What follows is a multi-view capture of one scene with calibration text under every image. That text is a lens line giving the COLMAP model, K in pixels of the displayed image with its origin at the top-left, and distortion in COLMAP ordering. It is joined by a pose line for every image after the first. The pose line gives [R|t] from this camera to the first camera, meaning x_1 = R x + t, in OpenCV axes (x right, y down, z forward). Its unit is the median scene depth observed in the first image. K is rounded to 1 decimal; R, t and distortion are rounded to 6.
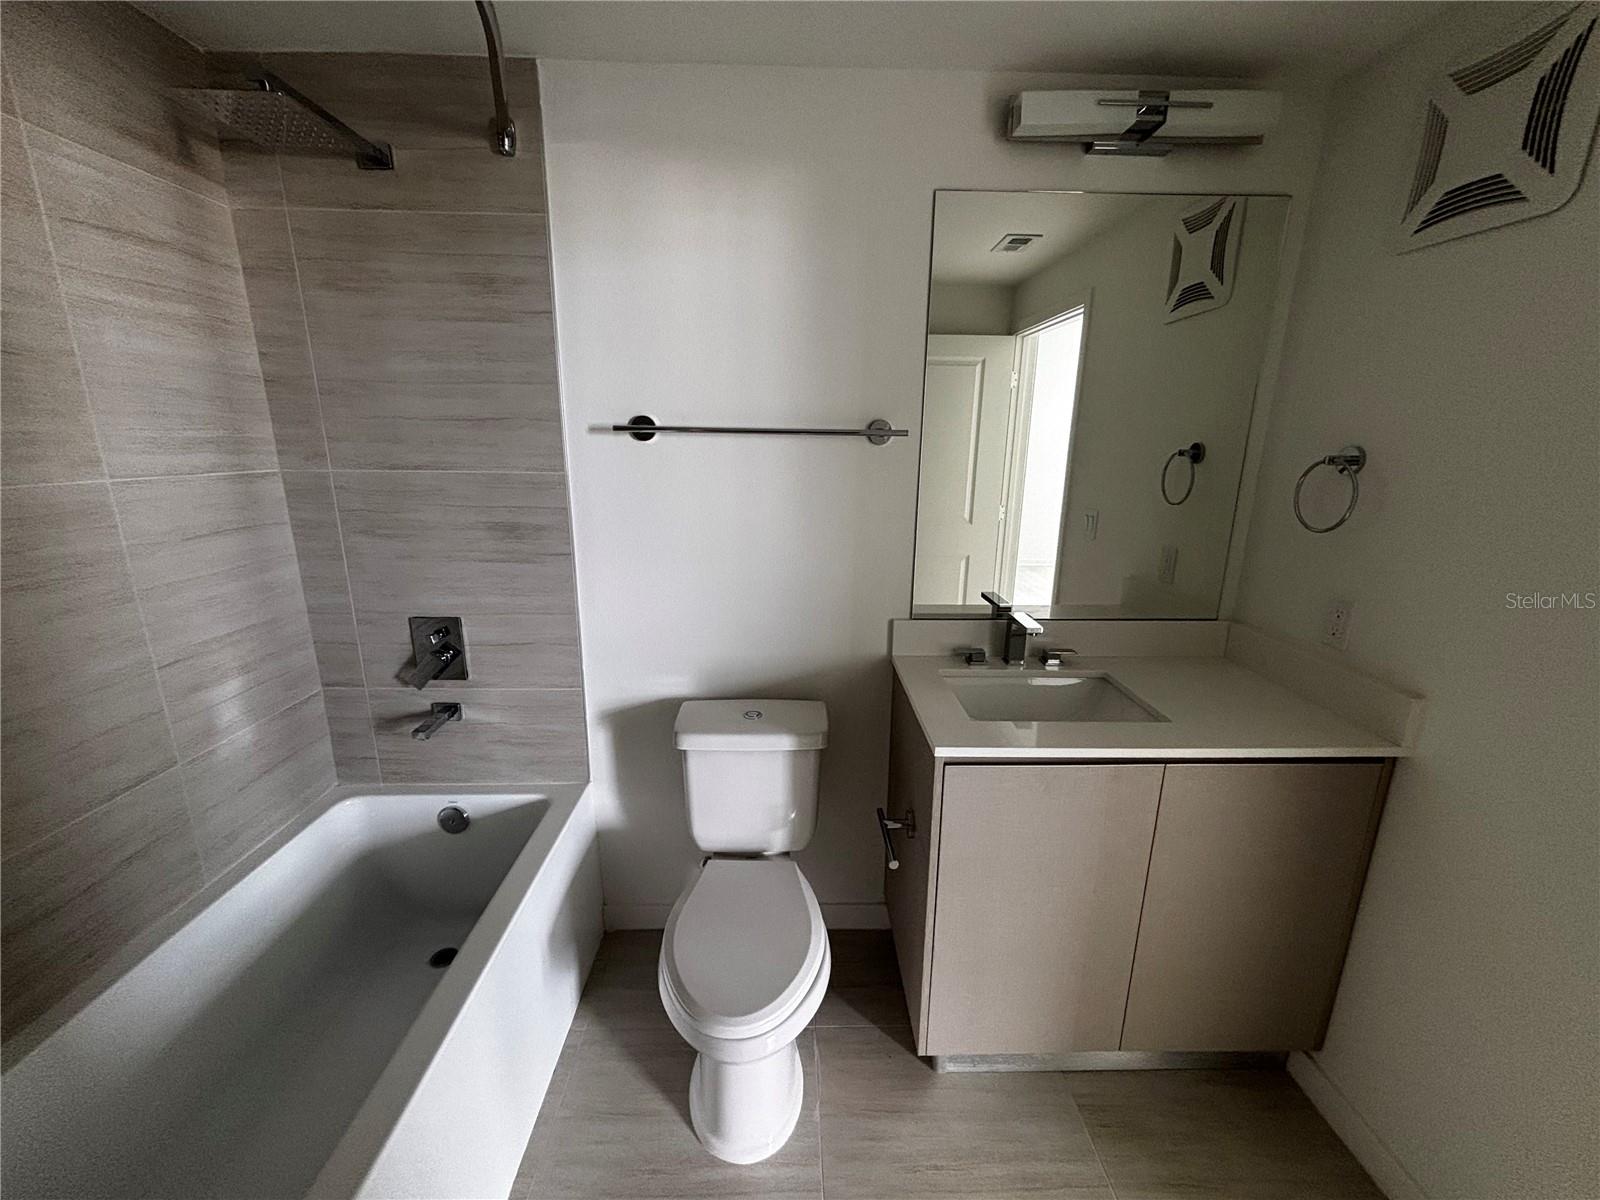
lens RADIAL K [[647.2, 0, 804.0], [0, 647.2, 599.5], [0, 0, 1]] dist [0.001941, 0.000295]
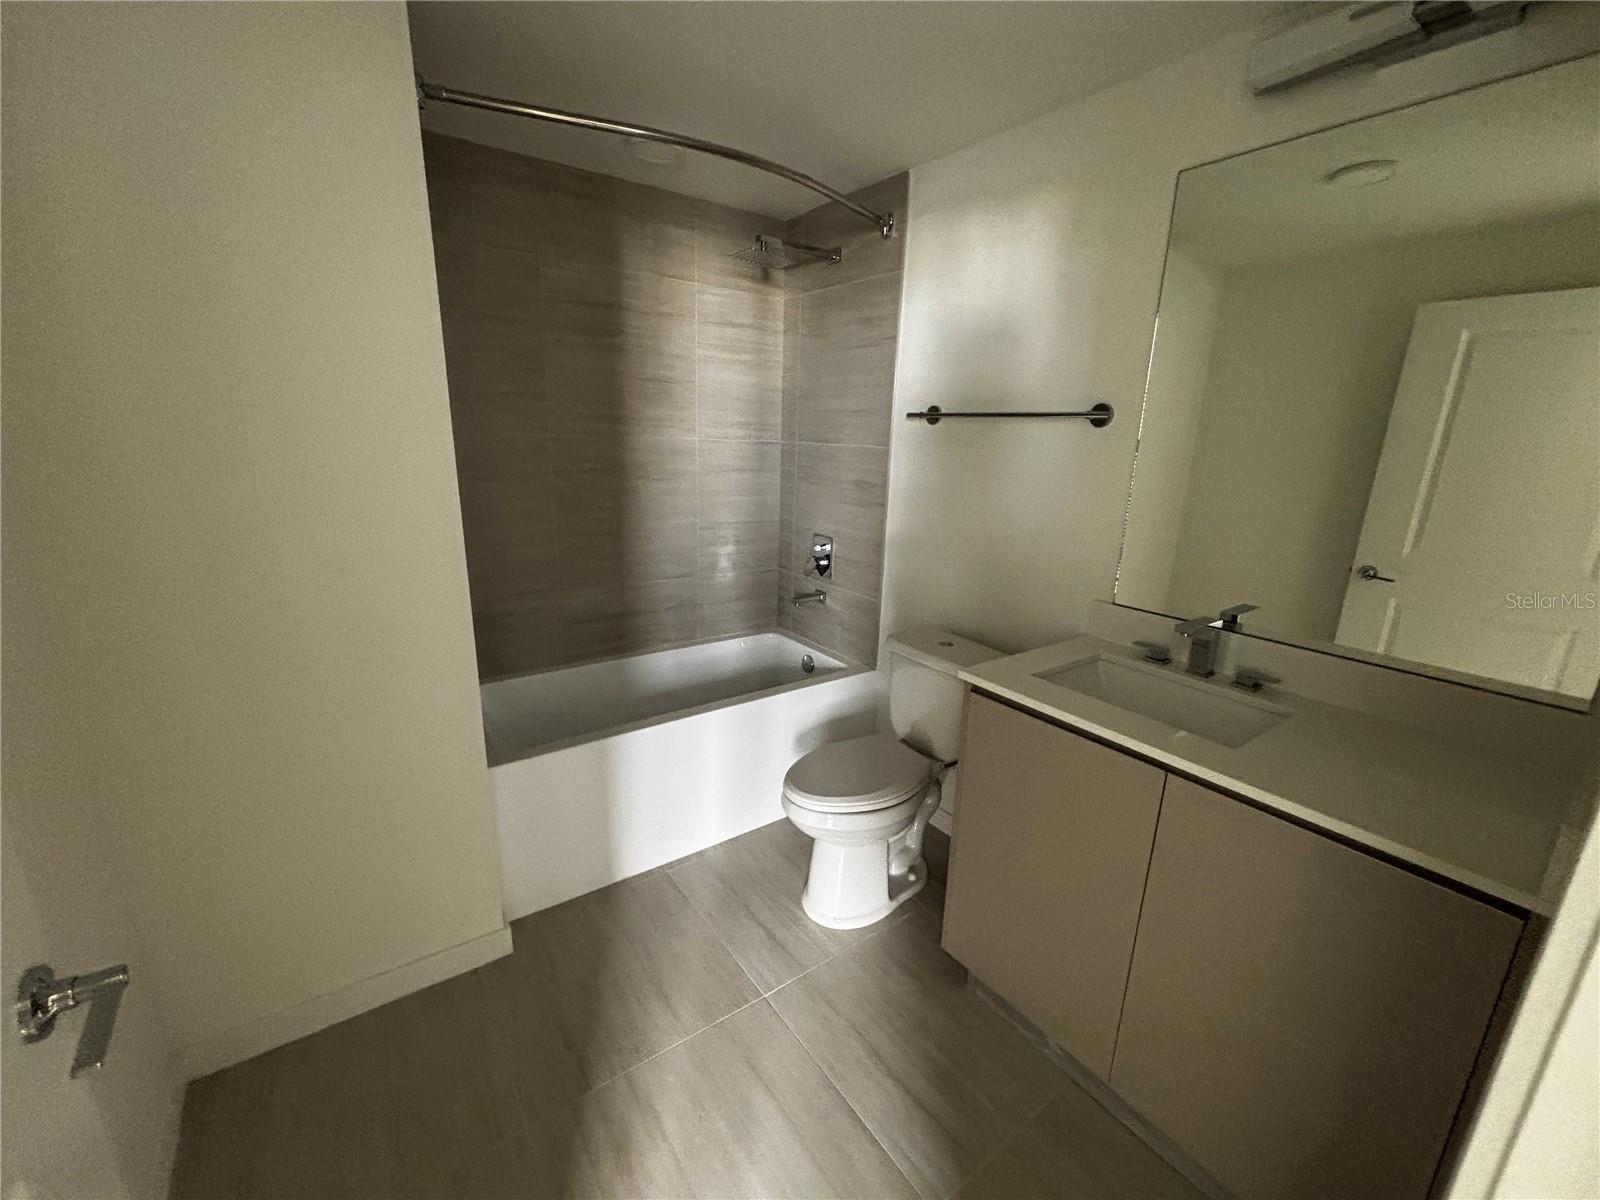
lens RADIAL K [[639.5, 0, 804.1], [0, 639.5, 601.0], [0, 0, 1]] dist [0.001547, -0.000085]
pose [[0.572822, 0.215708, -0.790788, 0.762696], [-0.228083, 0.968596, 0.098994, 0.041515], [0.787308, 0.123659, 0.604032, 0.033212]]
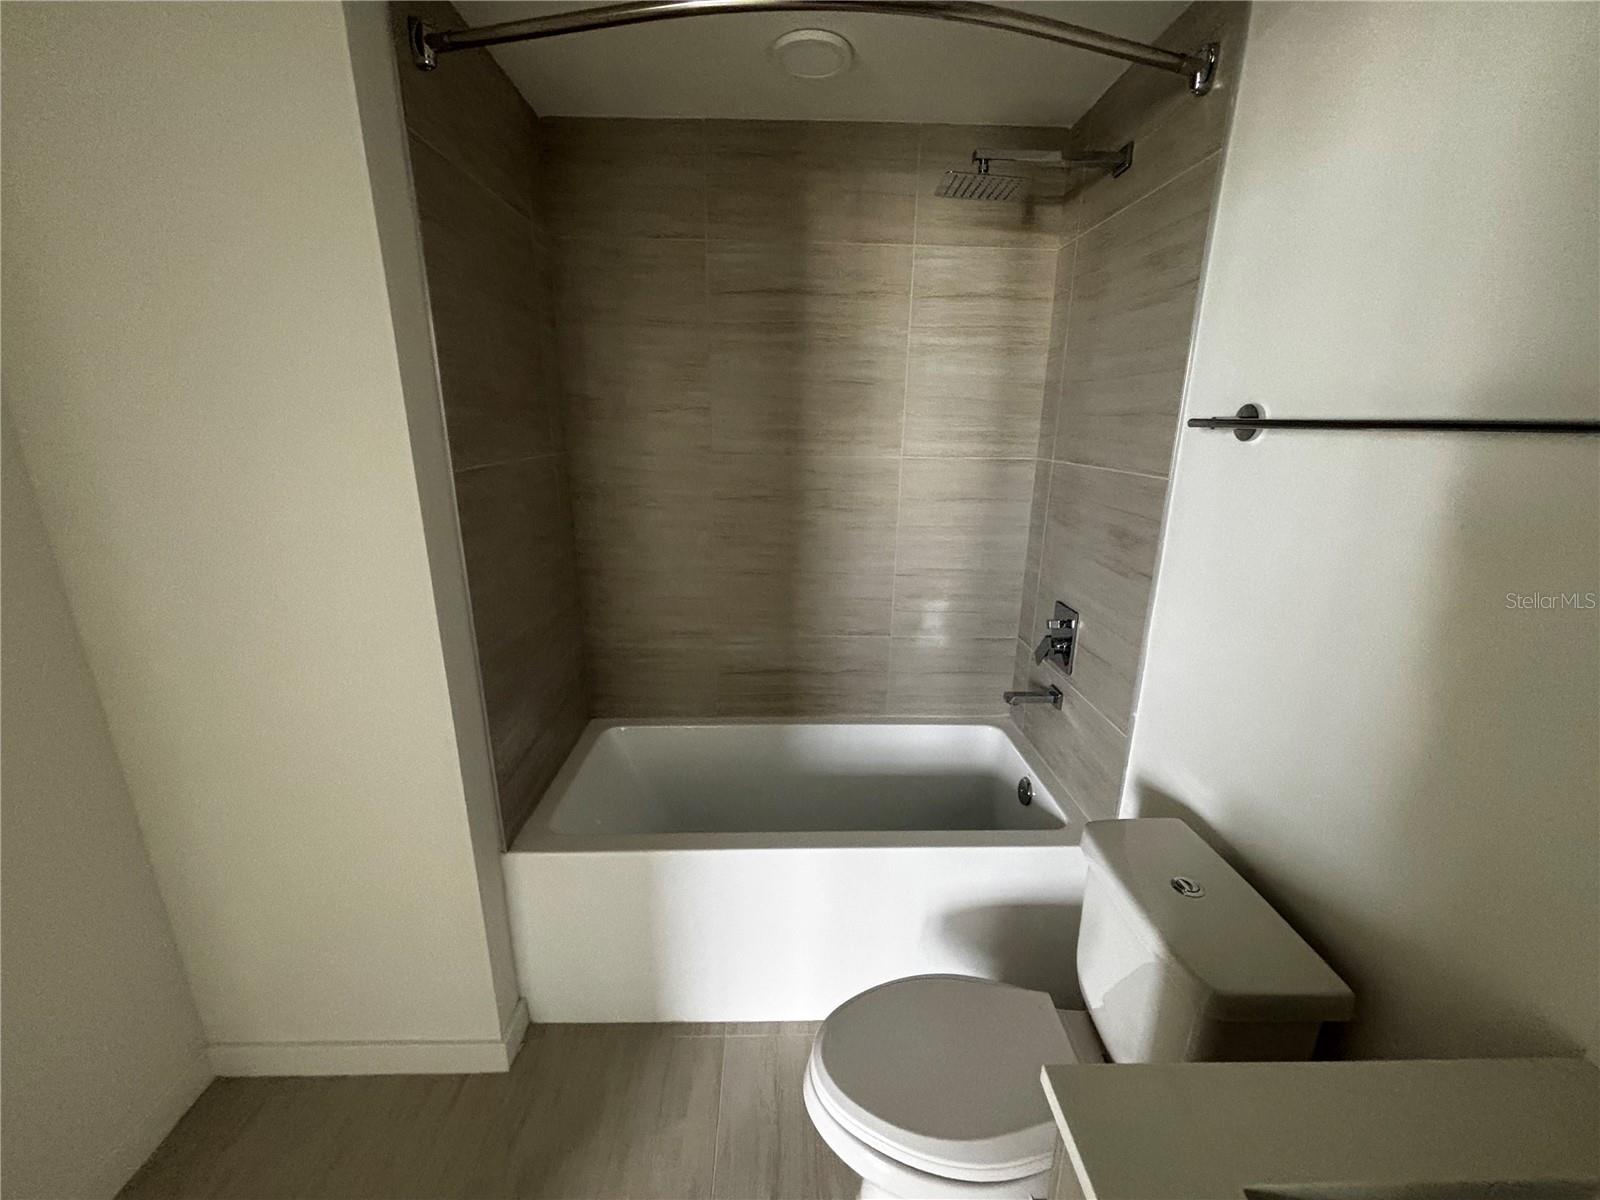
lens RADIAL K [[647.2, 0, 804.0], [0, 647.2, 599.5], [0, 0, 1]] dist [0.001941, 0.000295]
pose [[0.011361, 0.257600, -0.966185, 0.474187], [-0.256834, 0.934582, 0.246154, -0.144266], [0.966389, 0.245353, 0.076778, 0.564177]]
